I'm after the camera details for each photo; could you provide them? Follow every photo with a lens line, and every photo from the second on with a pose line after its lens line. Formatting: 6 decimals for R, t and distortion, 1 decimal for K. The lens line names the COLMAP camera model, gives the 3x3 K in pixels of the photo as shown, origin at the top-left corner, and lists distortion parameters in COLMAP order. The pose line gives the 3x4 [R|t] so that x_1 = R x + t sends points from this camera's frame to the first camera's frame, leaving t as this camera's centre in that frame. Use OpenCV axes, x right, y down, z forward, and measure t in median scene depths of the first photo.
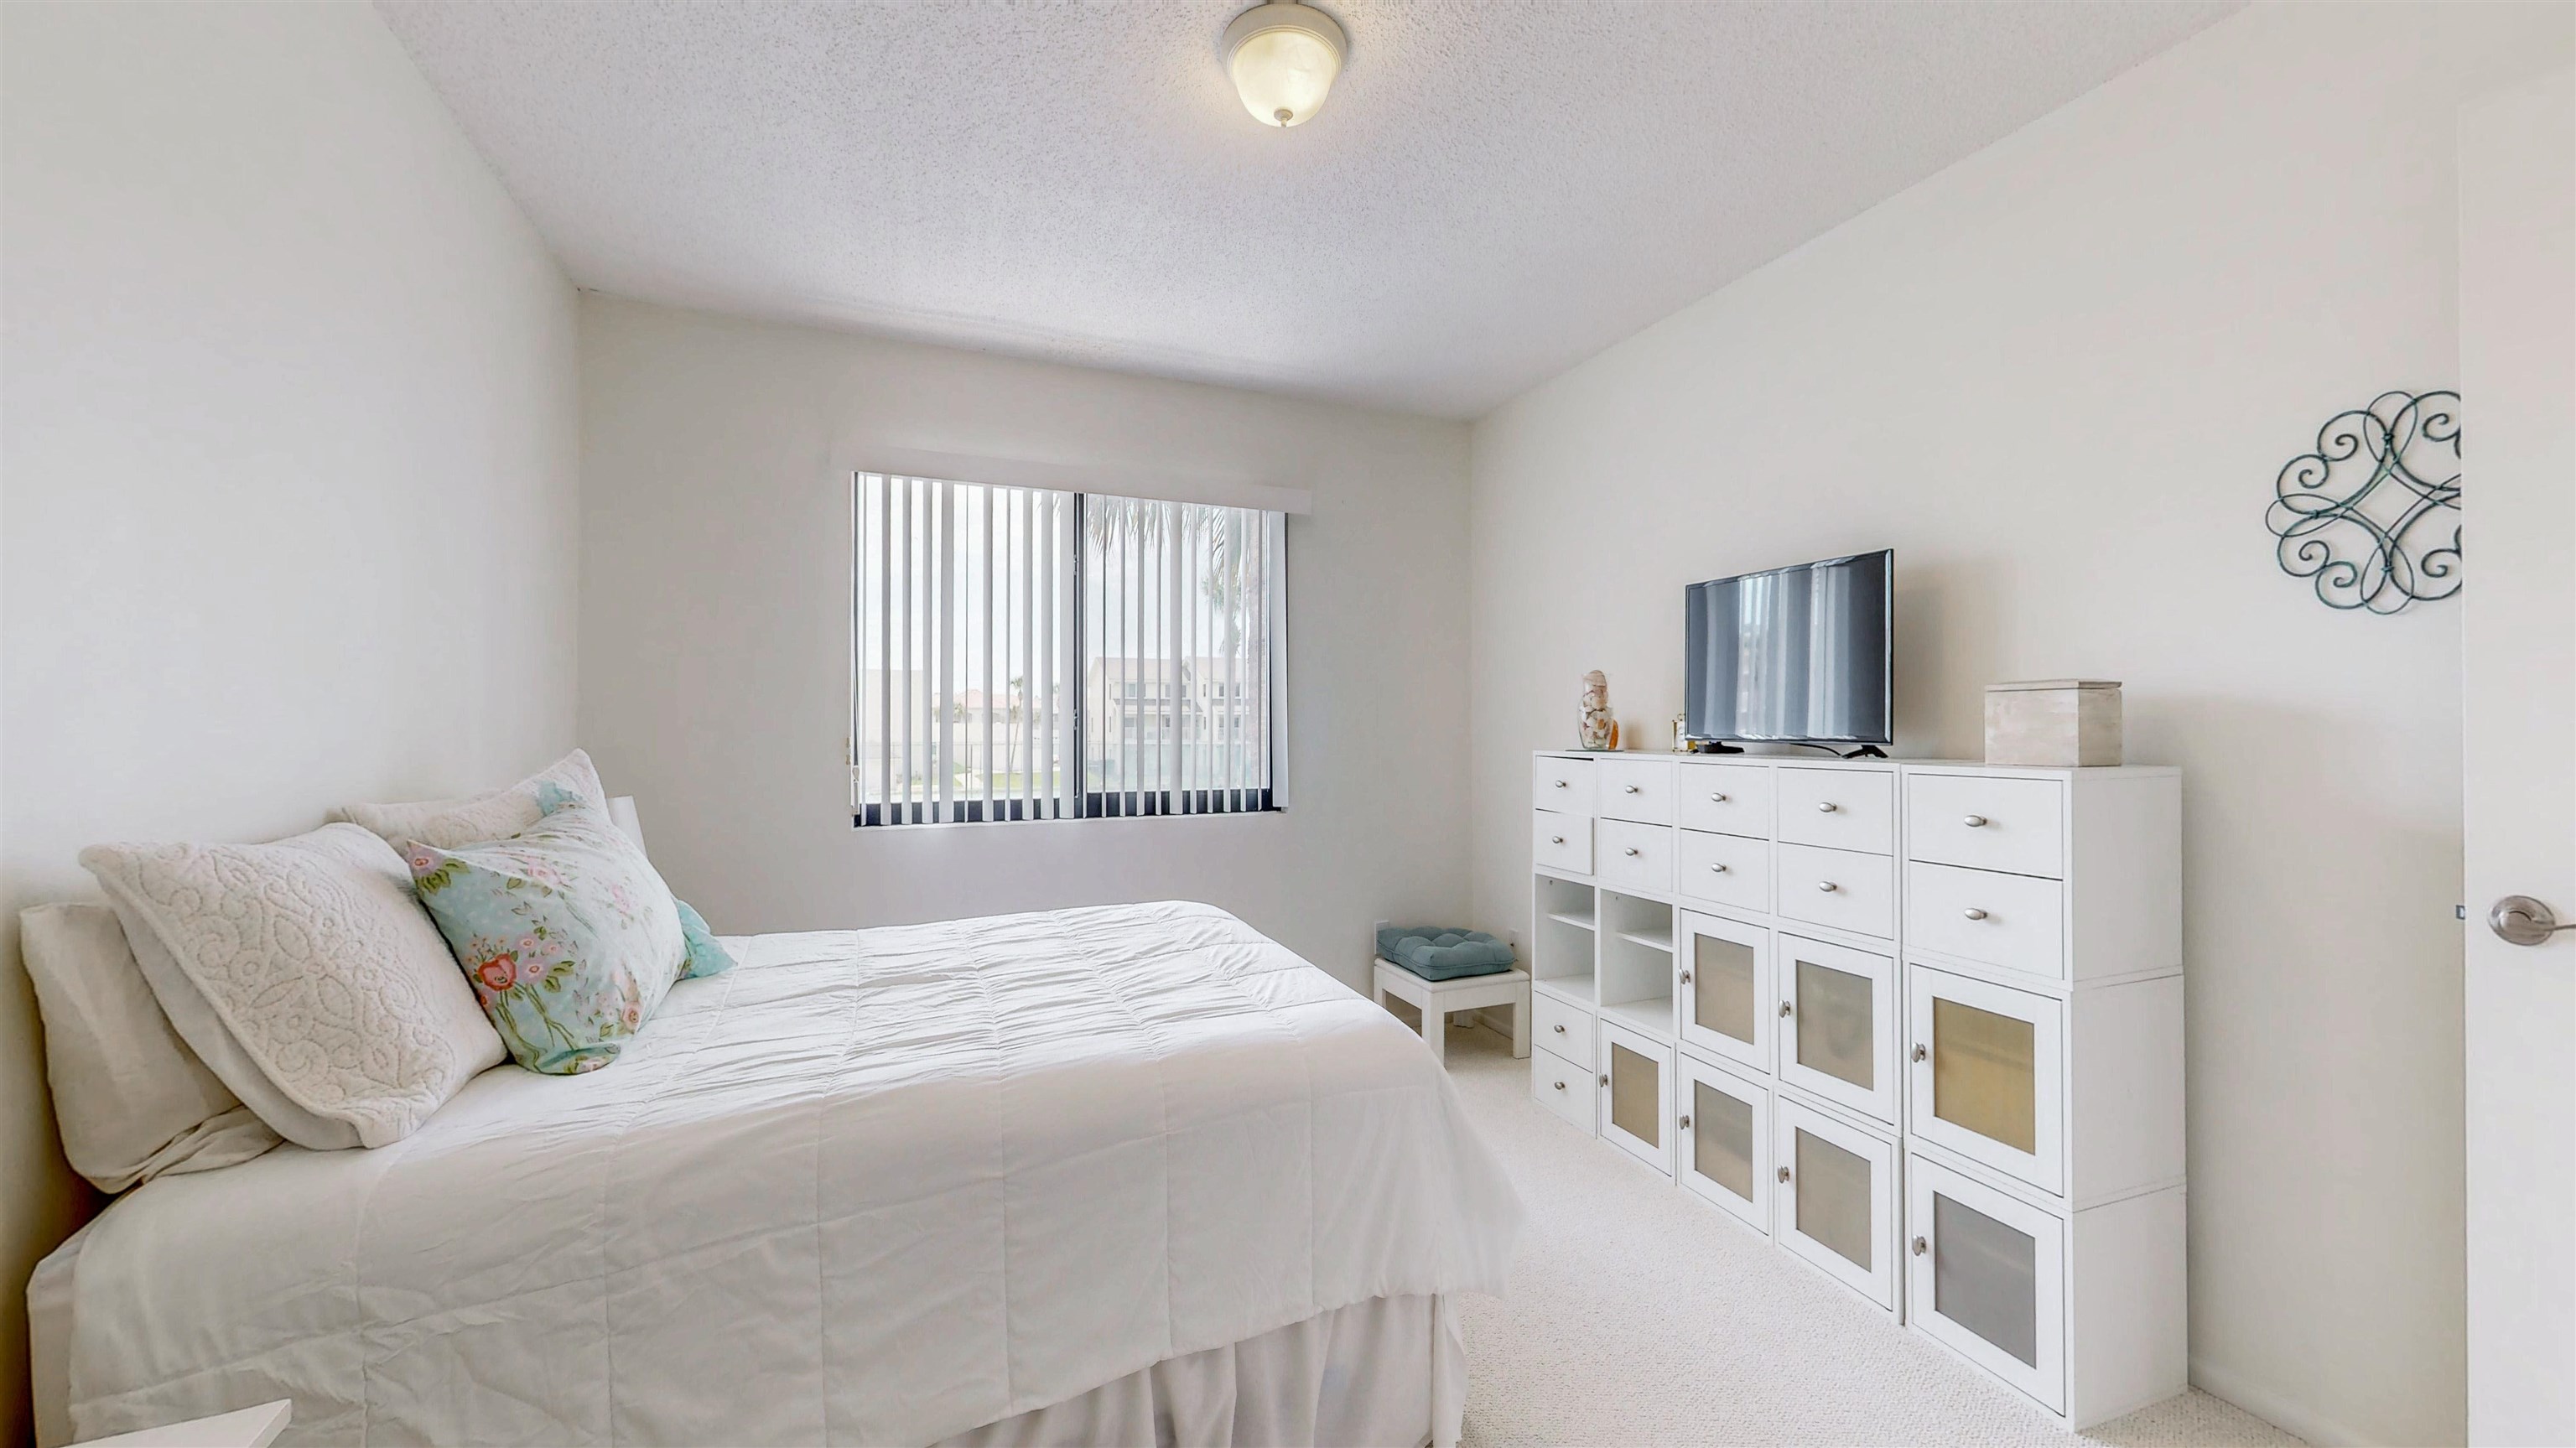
lens RADIAL K [[949.8, 0, 1291.3], [0, 949.8, 734.2], [0, 0, 1]] dist [-0.001148, 0.000156]
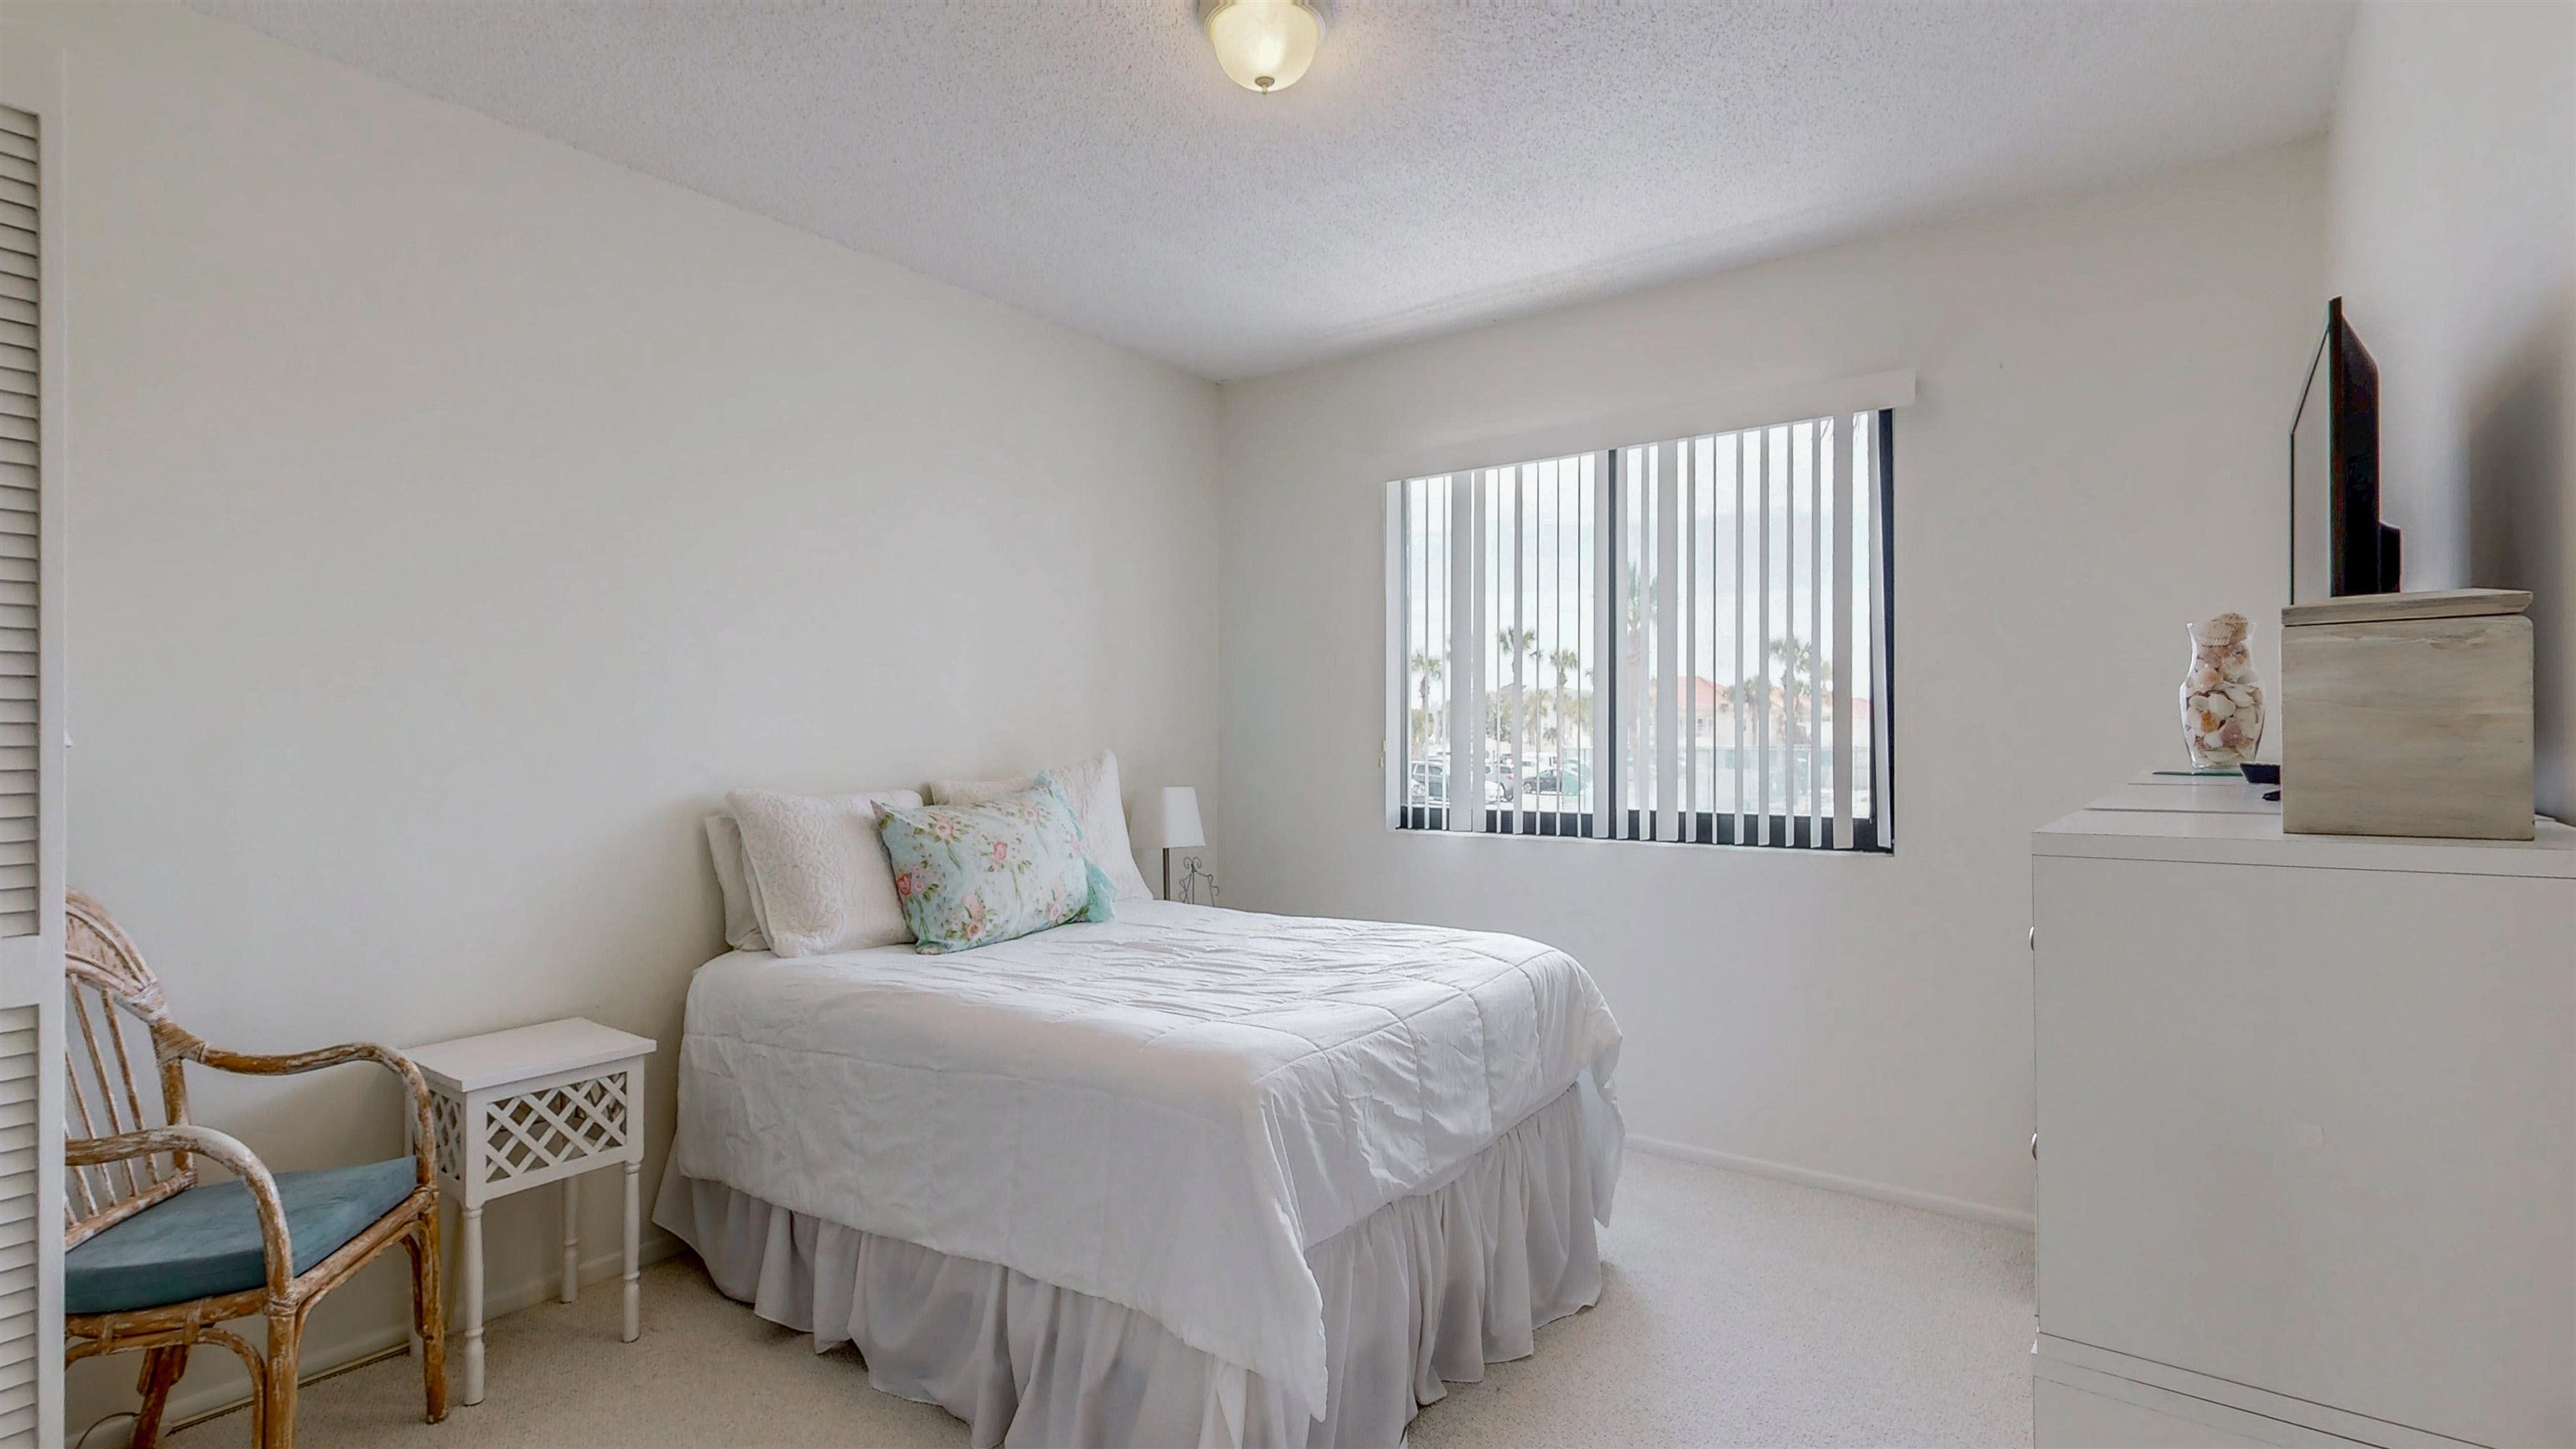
lens RADIAL K [[1205.6, 0, 1292.1], [0, 1205.6, 739.9], [0, 0, 1]] dist [-0.002990, -0.000161]
pose [[0.514930, 0.004390, -0.857221, 0.969899], [-0.000823, 0.999989, 0.004627, -0.005395], [0.857232, -0.001677, 0.514928, 0.382863]]
